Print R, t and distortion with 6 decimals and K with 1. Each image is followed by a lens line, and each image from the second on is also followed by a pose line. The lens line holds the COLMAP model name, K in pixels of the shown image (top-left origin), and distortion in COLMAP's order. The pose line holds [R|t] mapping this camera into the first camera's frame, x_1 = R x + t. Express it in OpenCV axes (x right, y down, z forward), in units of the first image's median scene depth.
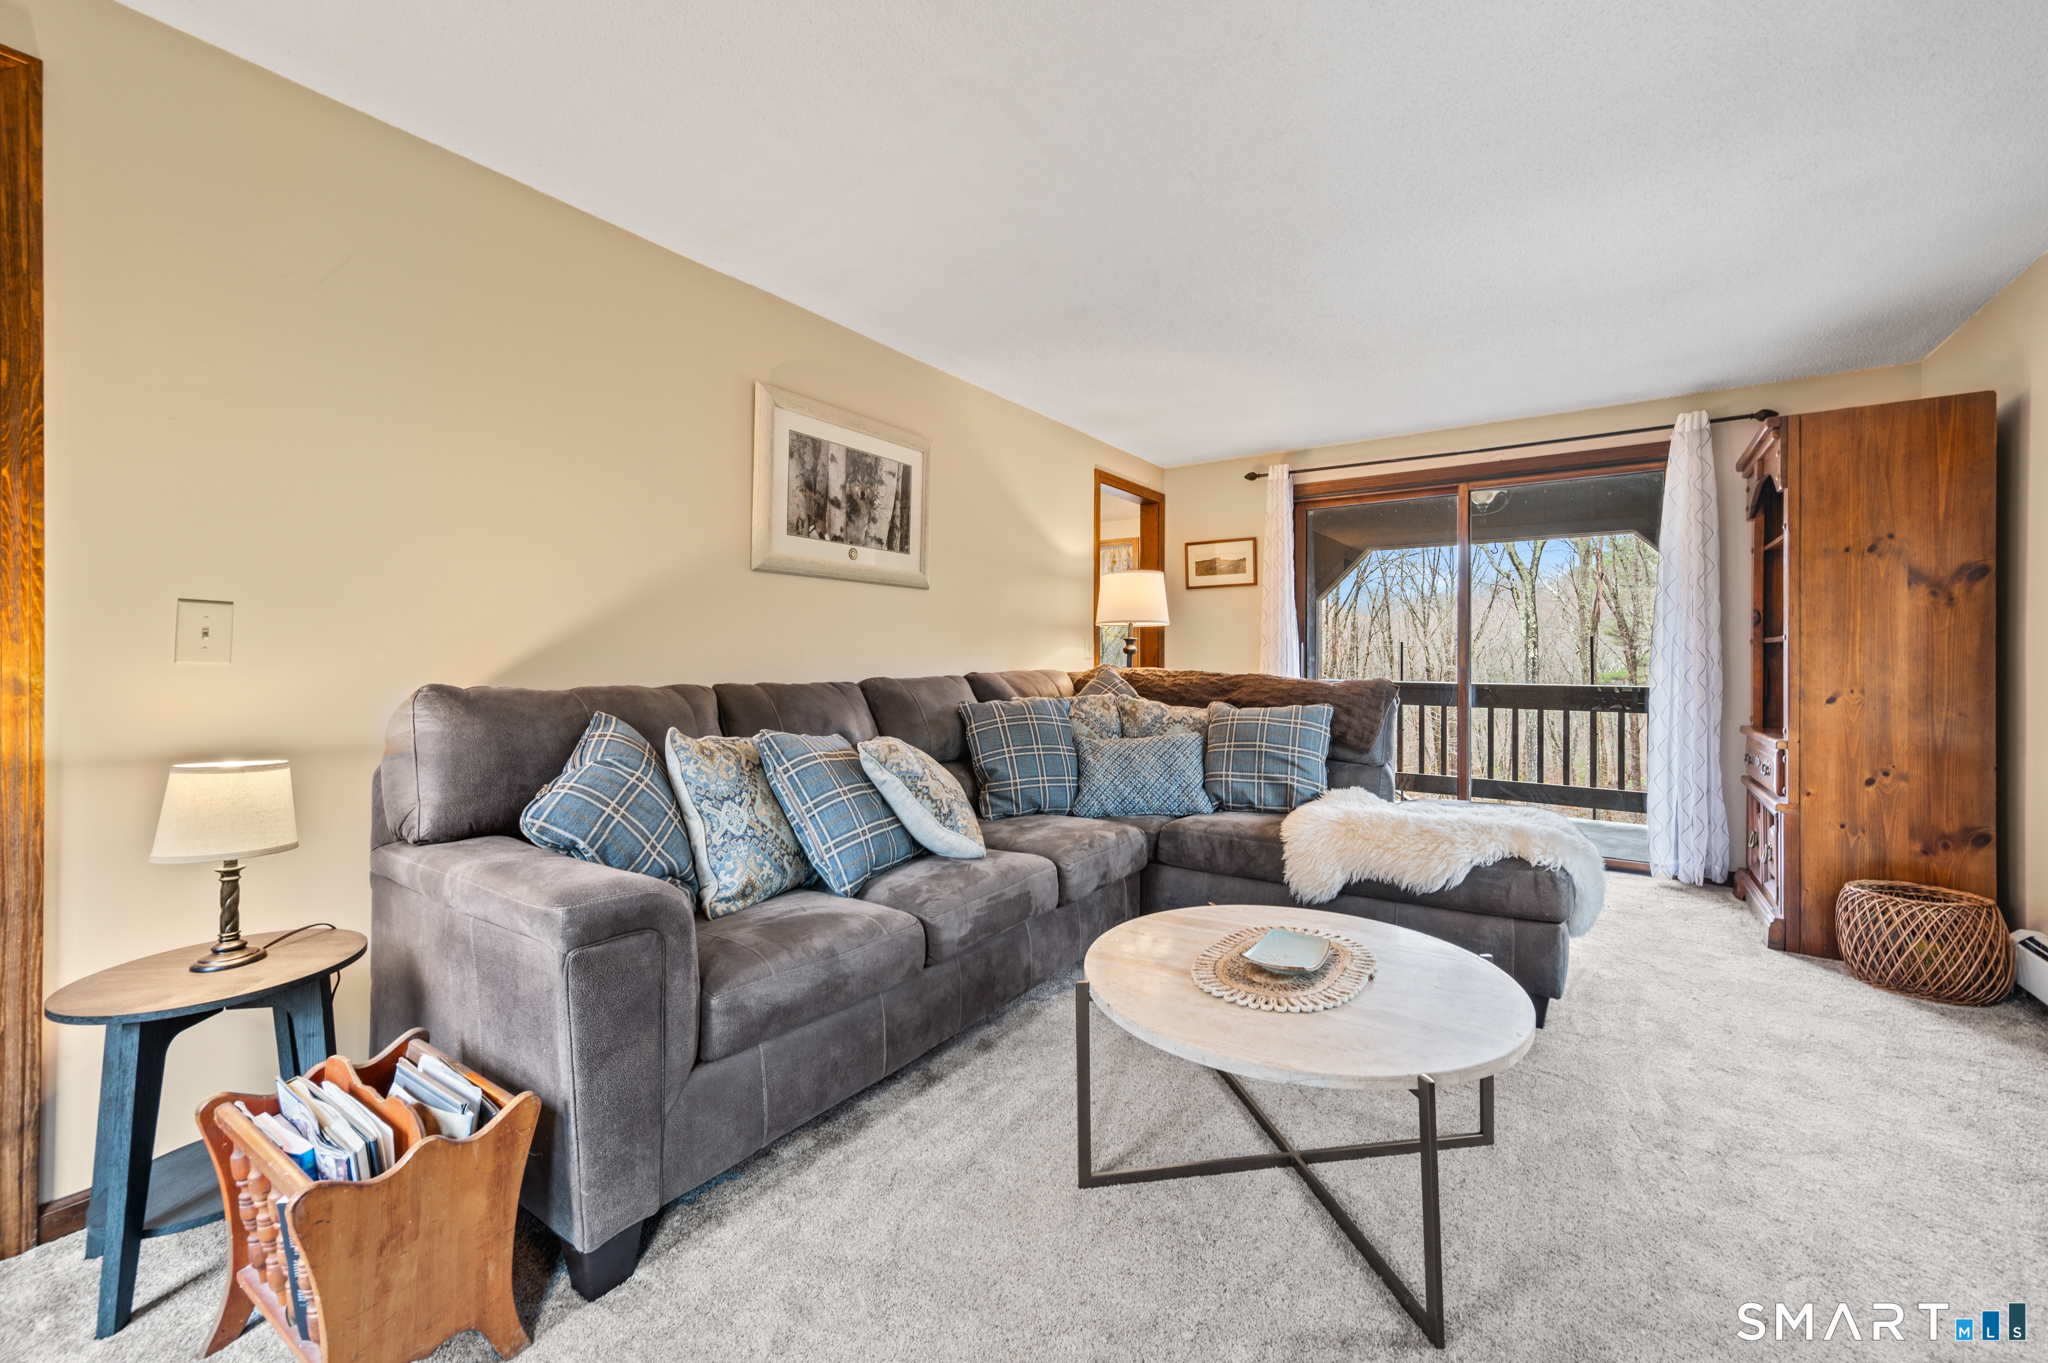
lens RADIAL K [[816.7, 0, 1027.3], [0, 816.7, 640.9], [0, 0, 1]] dist [0.002524, 0.000043]
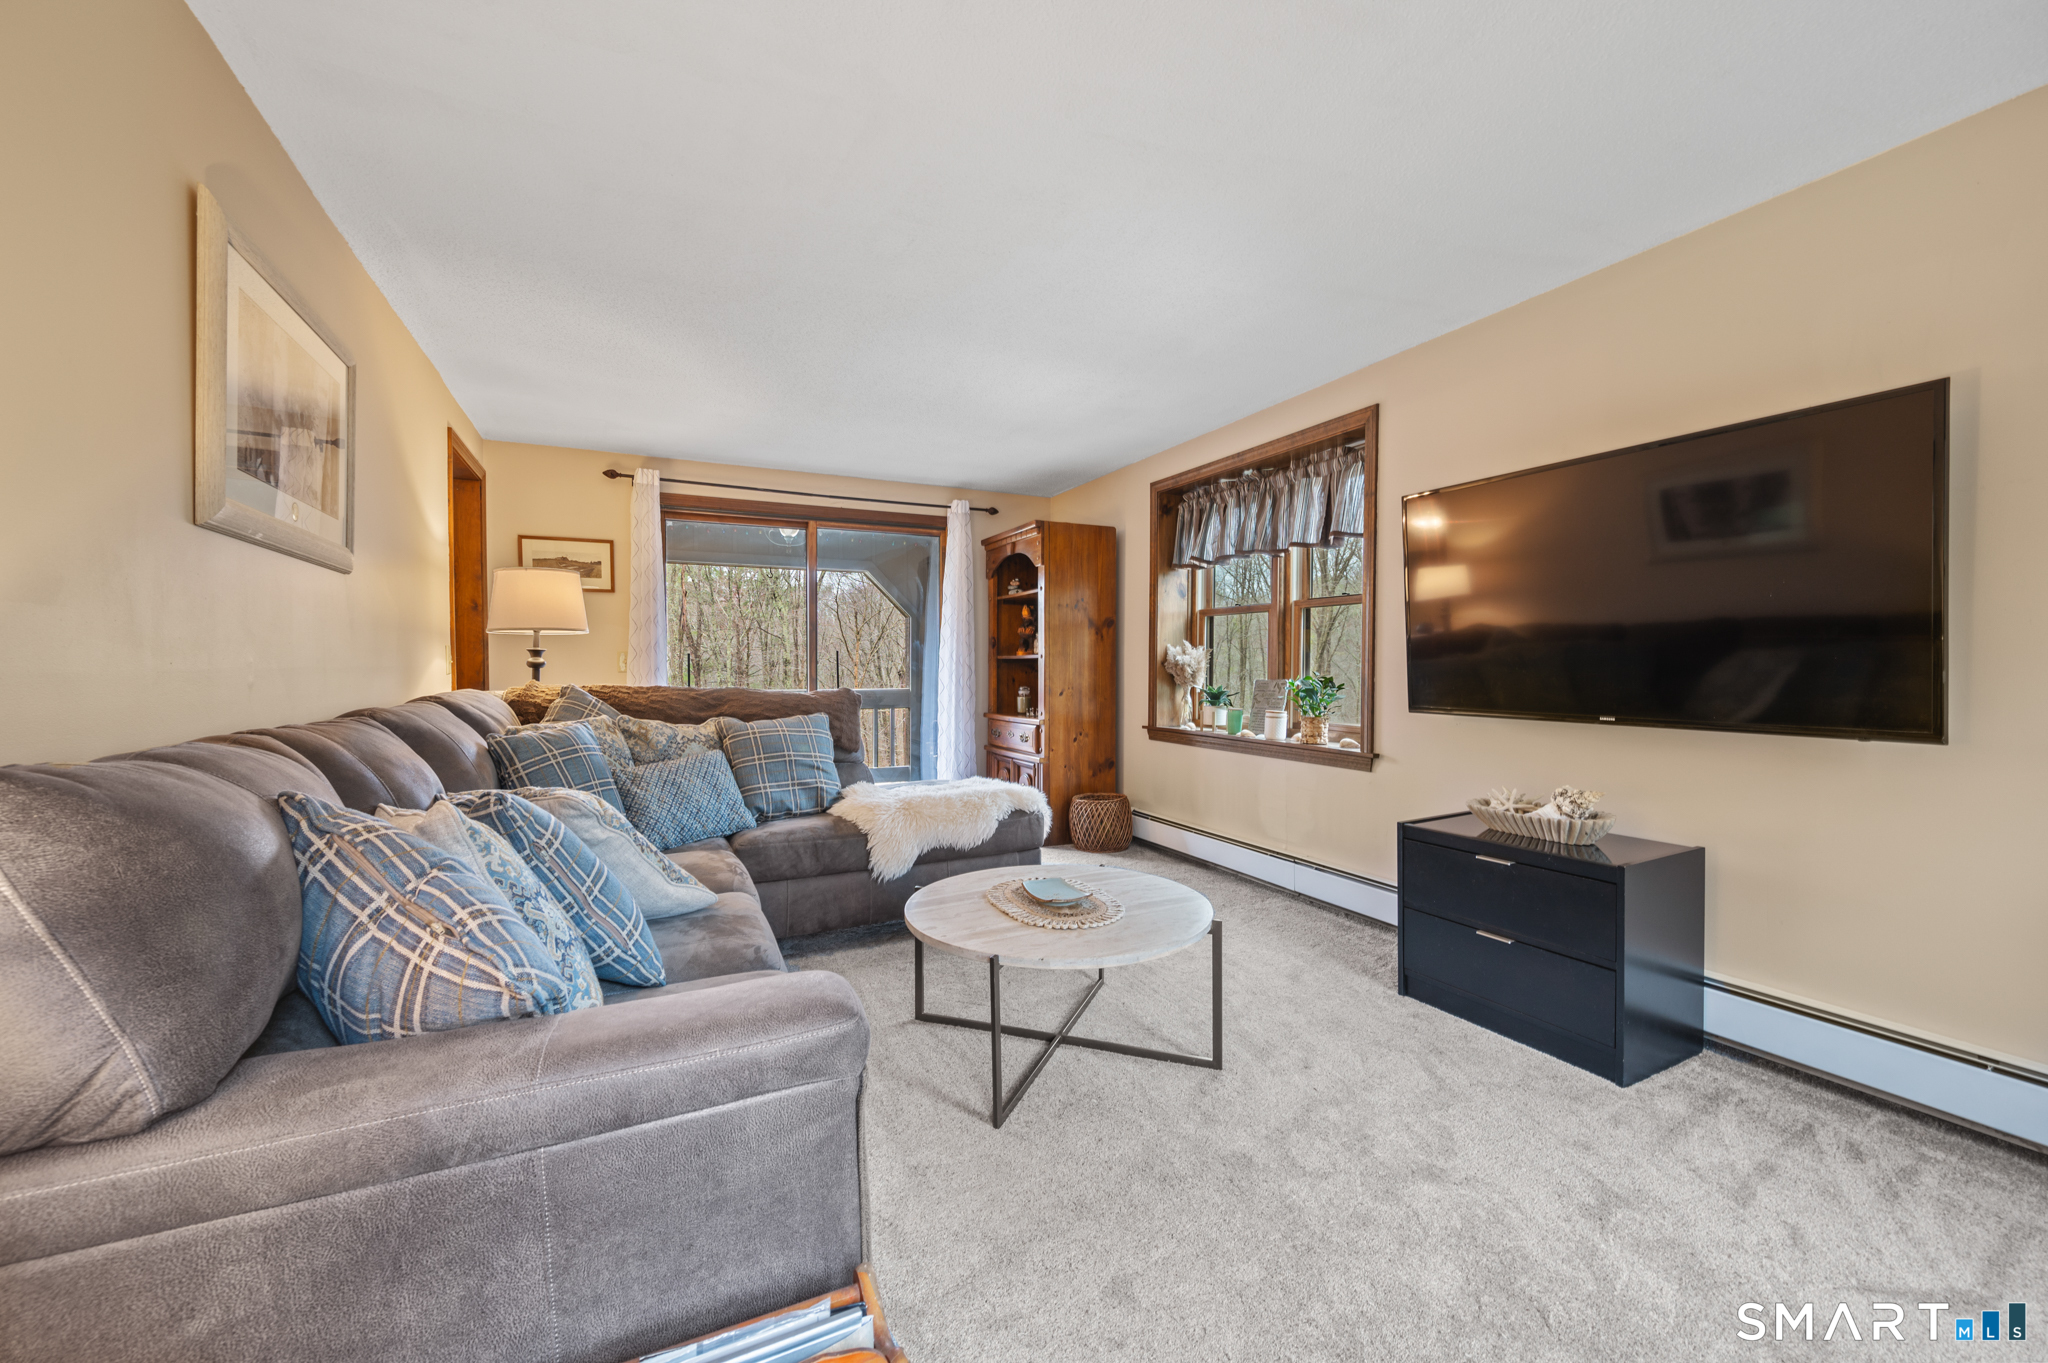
lens RADIAL K [[822.0, 0, 1028.2], [0, 822.0, 668.8], [0, 0, 1]] dist [0.000834, 0.000084]
pose [[0.488483, -0.007661, 0.872540, -0.498488], [-0.015505, 0.999727, 0.017458, -0.007522], [-0.872436, -0.022057, 0.488231, 0.210104]]
